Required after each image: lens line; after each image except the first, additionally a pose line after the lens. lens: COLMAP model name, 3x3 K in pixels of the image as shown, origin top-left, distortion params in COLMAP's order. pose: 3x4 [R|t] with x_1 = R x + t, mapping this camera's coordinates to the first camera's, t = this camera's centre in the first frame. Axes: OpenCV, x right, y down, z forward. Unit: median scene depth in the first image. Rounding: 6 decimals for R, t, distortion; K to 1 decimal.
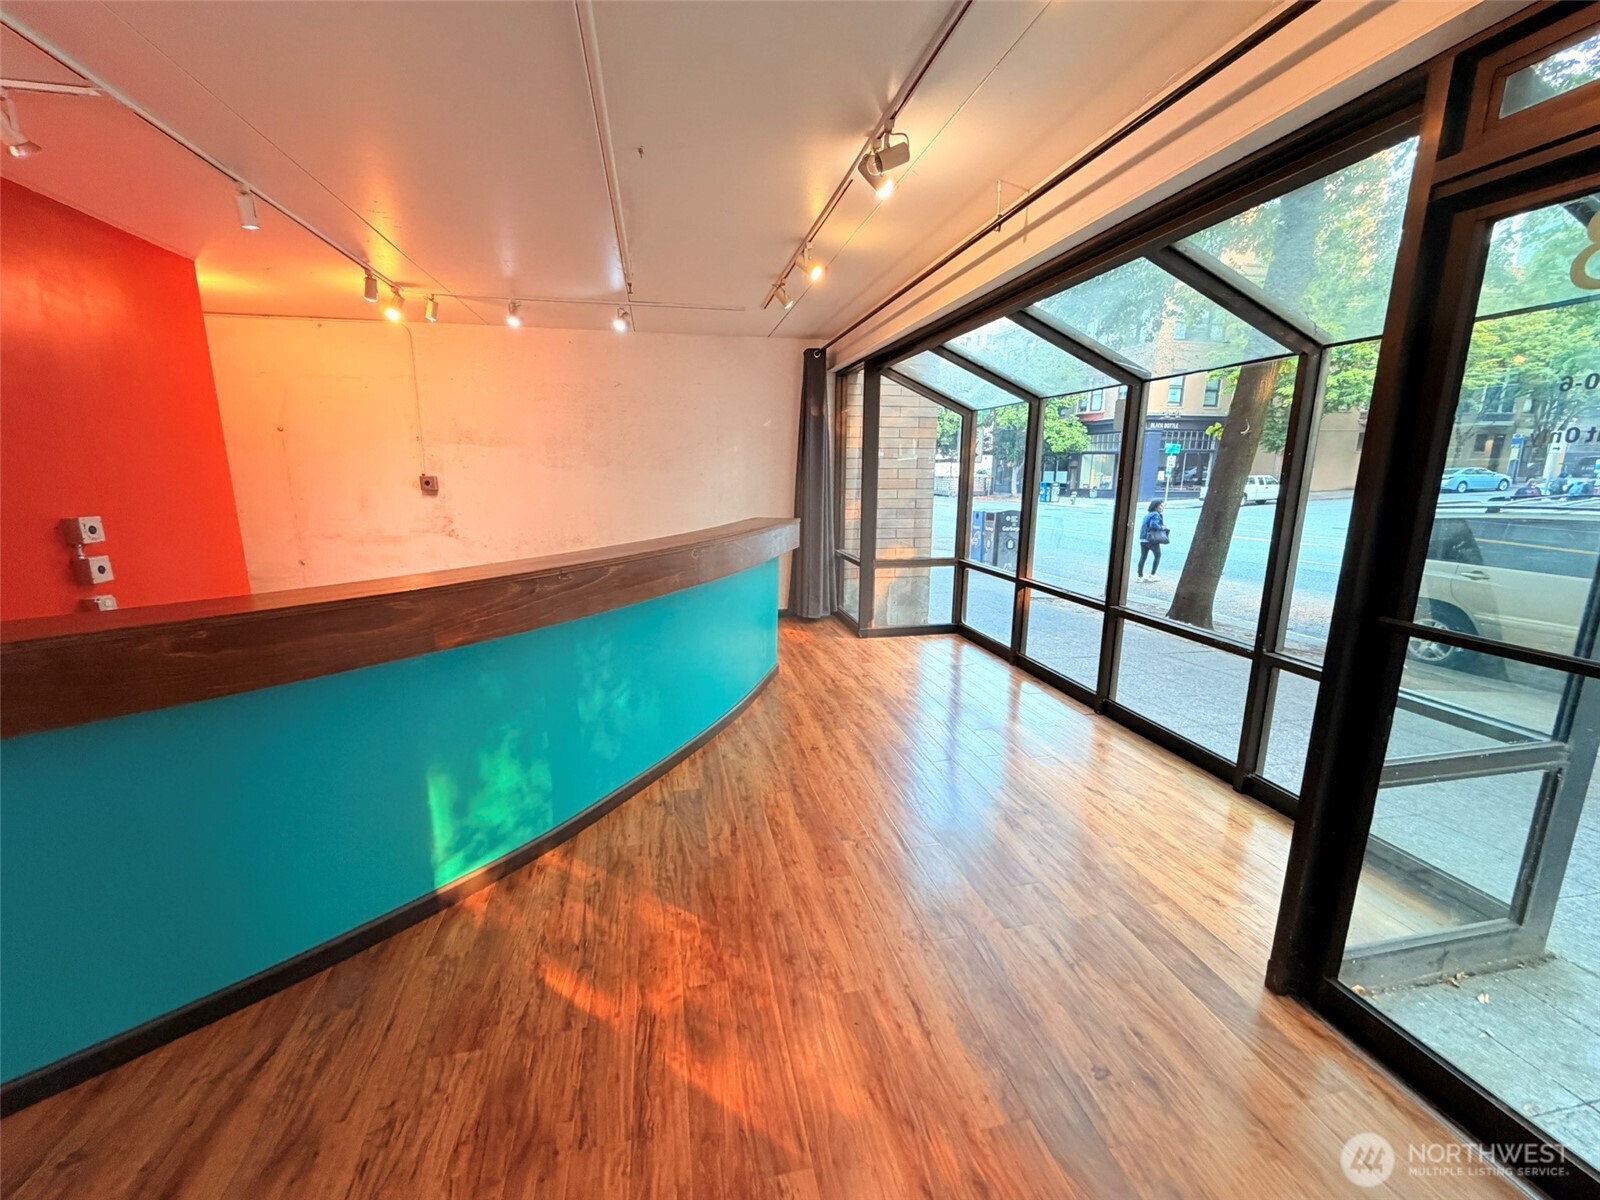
lens RADIAL K [[637.0, 0, 800.0], [0, 637.0, 600.0], [0, 0, 1]] dist [0.000282, 0.000292]
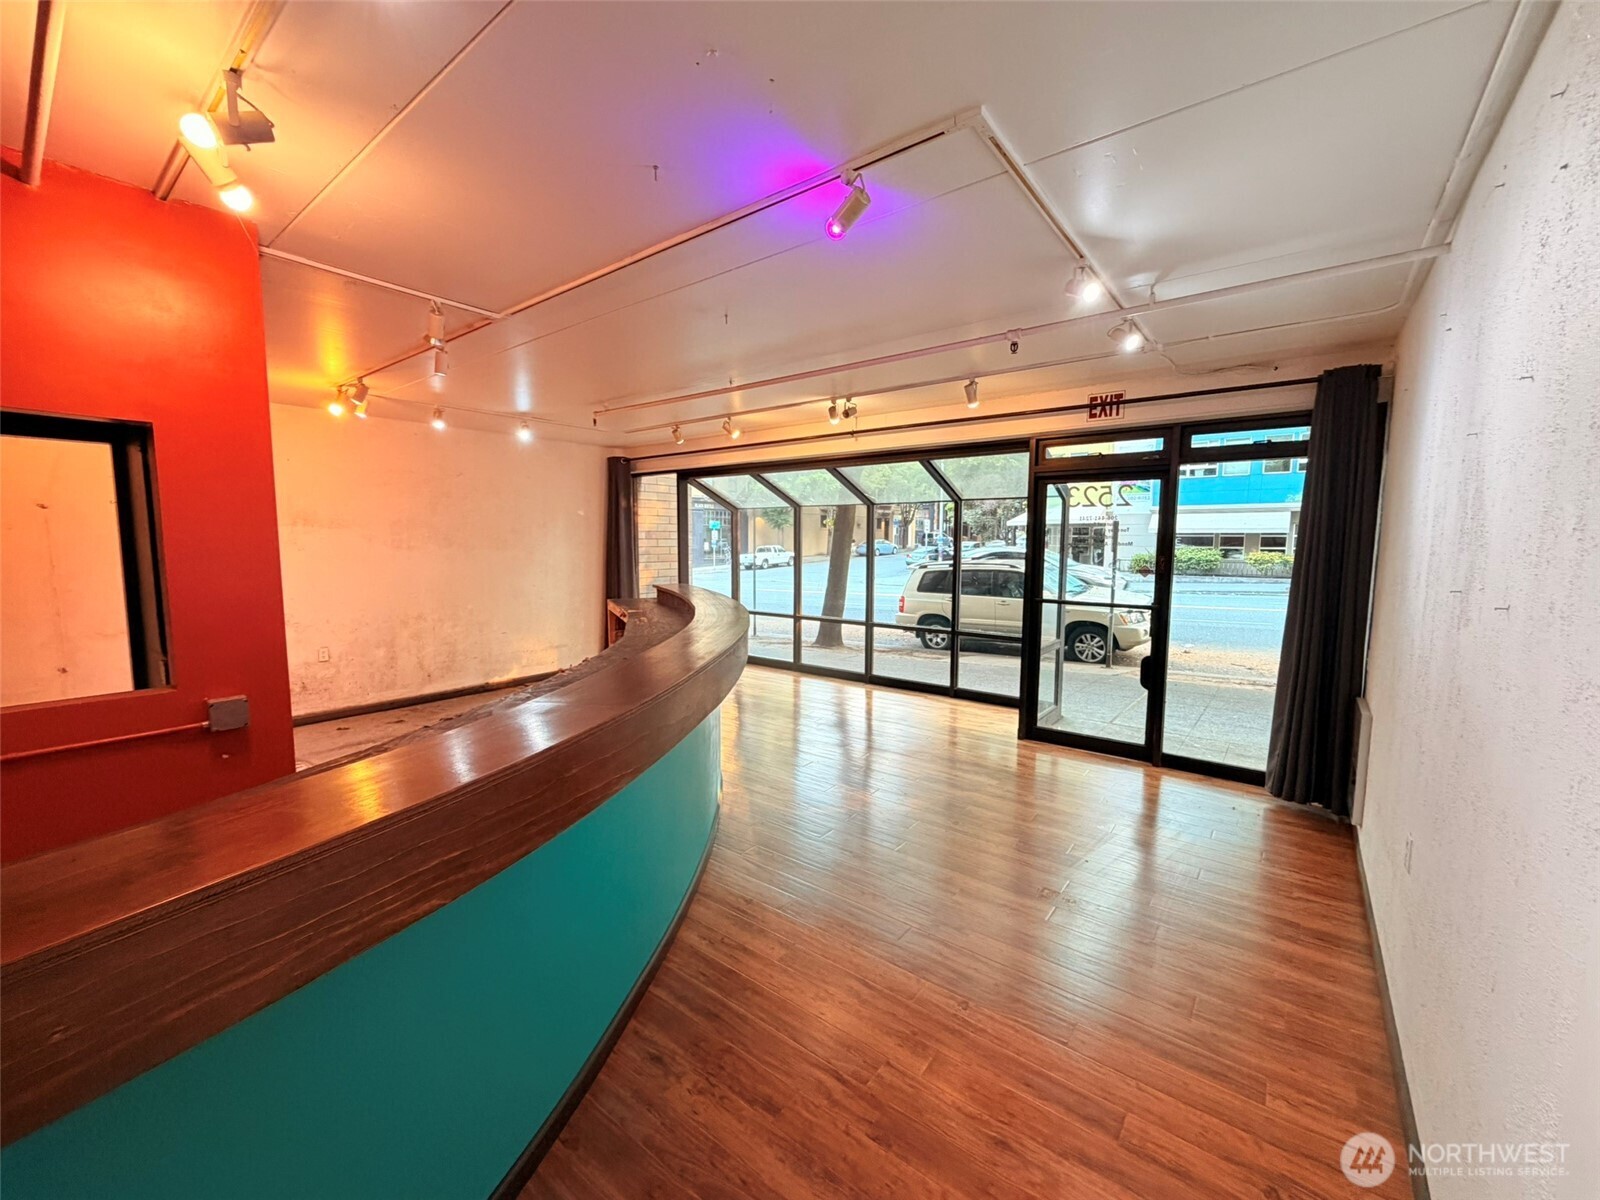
lens RADIAL K [[637.0, 0, 800.0], [0, 637.0, 600.0], [0, 0, 1]] dist [0.000282, 0.000292]
pose [[0.764748, -0.061004, 0.641435, -0.605145], [0.129896, 0.989665, -0.060746, 0.022568], [-0.631100, 0.129775, 0.764768, -0.202538]]
